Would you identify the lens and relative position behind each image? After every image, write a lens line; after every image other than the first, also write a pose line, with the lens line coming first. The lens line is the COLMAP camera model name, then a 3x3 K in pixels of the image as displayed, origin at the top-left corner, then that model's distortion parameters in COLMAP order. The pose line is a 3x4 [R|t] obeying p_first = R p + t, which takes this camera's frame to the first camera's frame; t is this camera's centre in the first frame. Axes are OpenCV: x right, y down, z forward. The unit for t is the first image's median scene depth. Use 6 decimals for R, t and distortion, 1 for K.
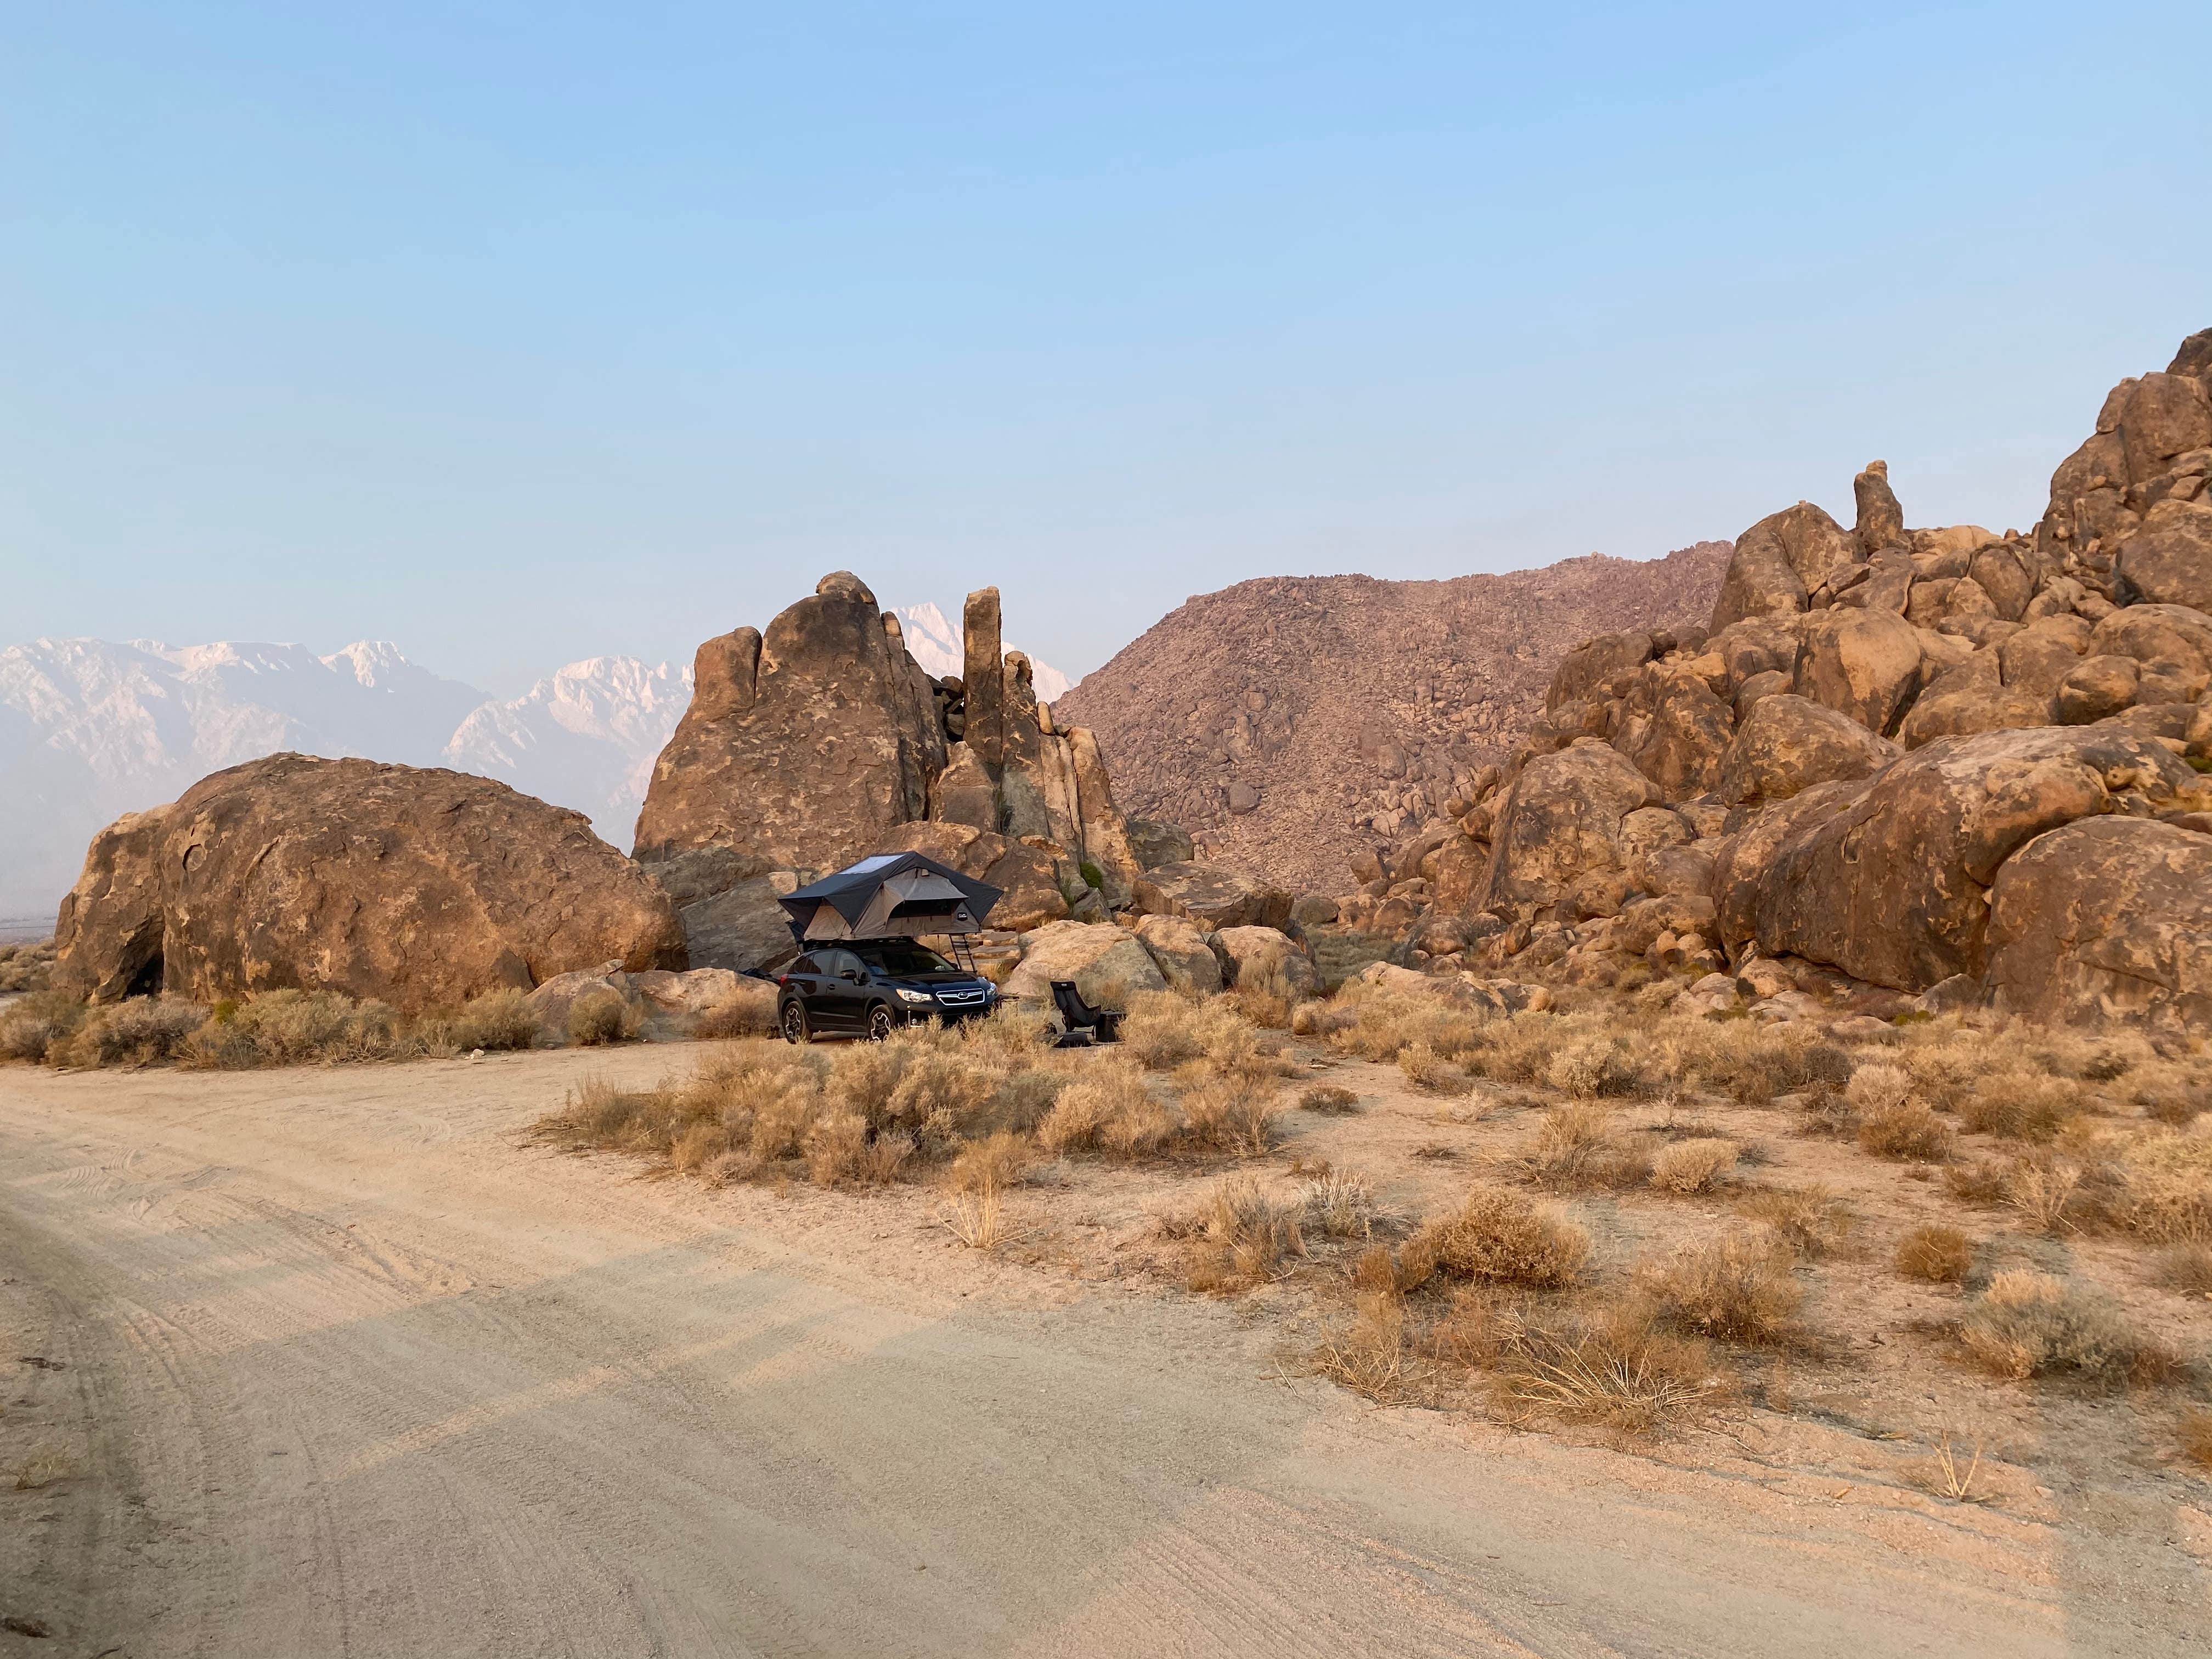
lens RADIAL K [[1507.2, 0, 1106.0], [0, 1507.2, 829.5], [0, 0, 1]] dist [0.272705, -0.000428]
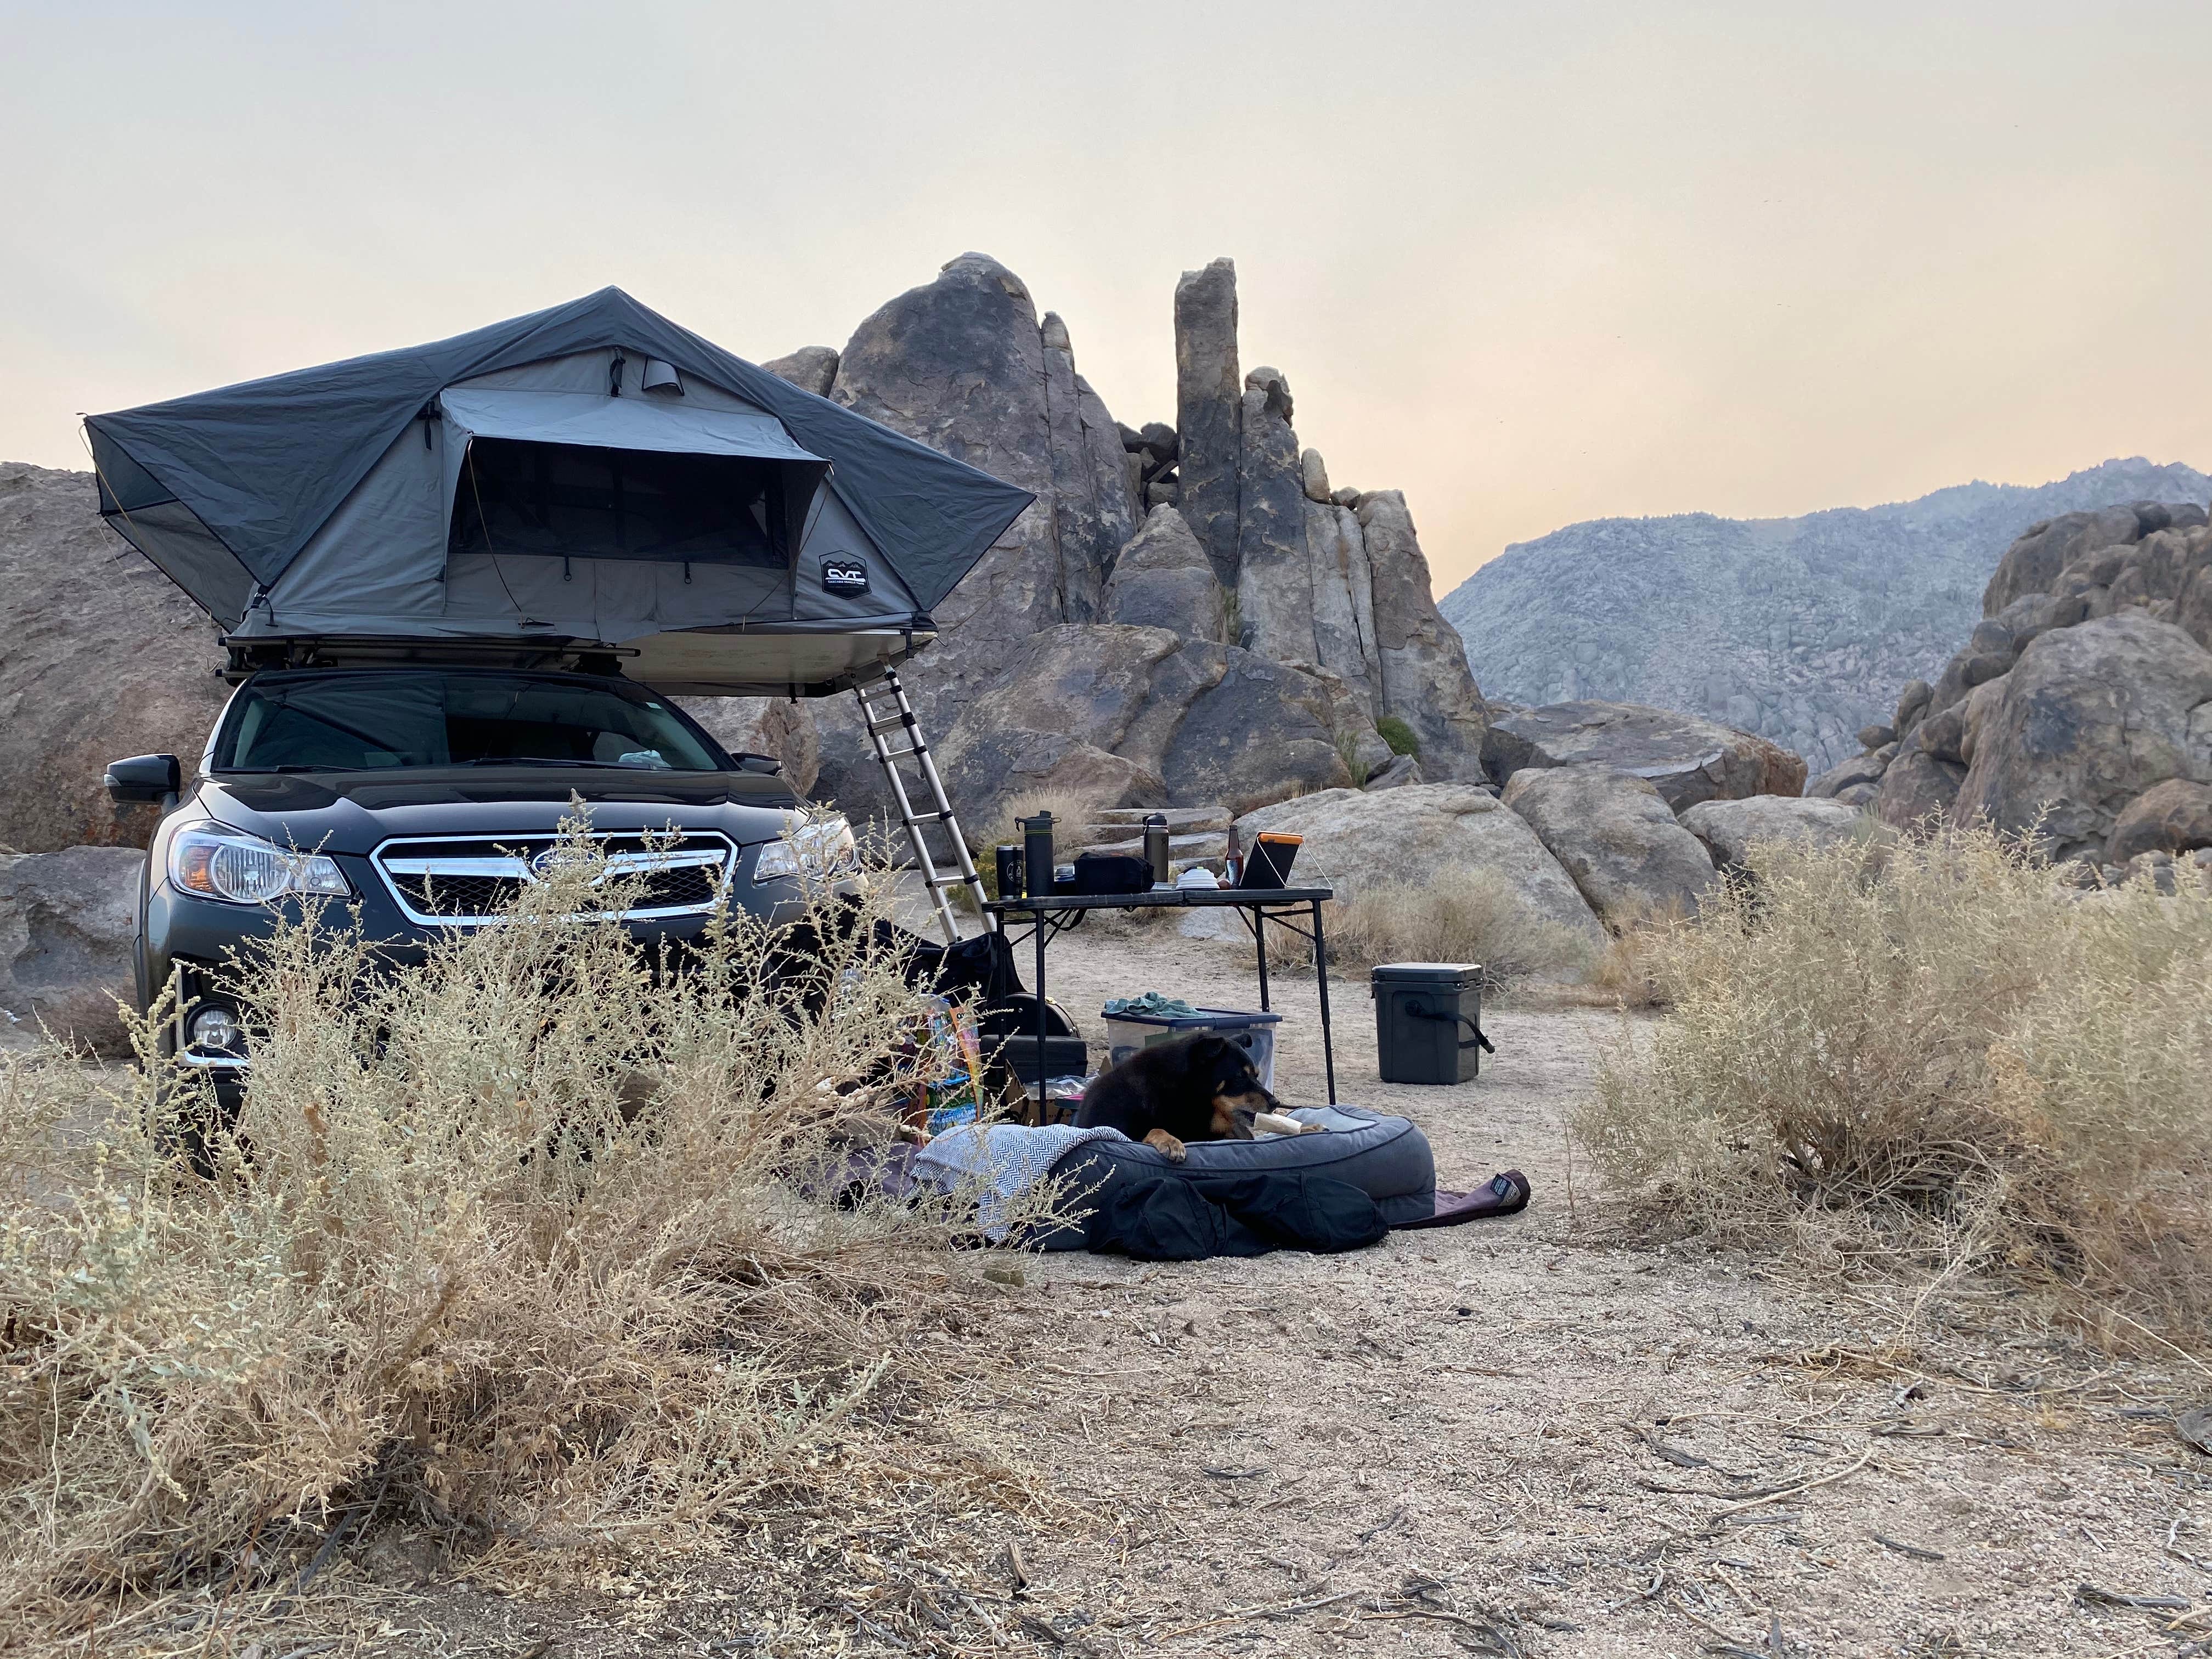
lens RADIAL K [[1518.8, 0, 1106.0], [0, 1518.8, 829.5], [0, 0, 1]] dist [0.032328, -0.001444]
pose [[0.979568, -0.009318, -0.200895, -0.003021], [0.012643, 0.999803, 0.015273, 0.050128], [0.200714, -0.017501, 0.979494, 0.411480]]
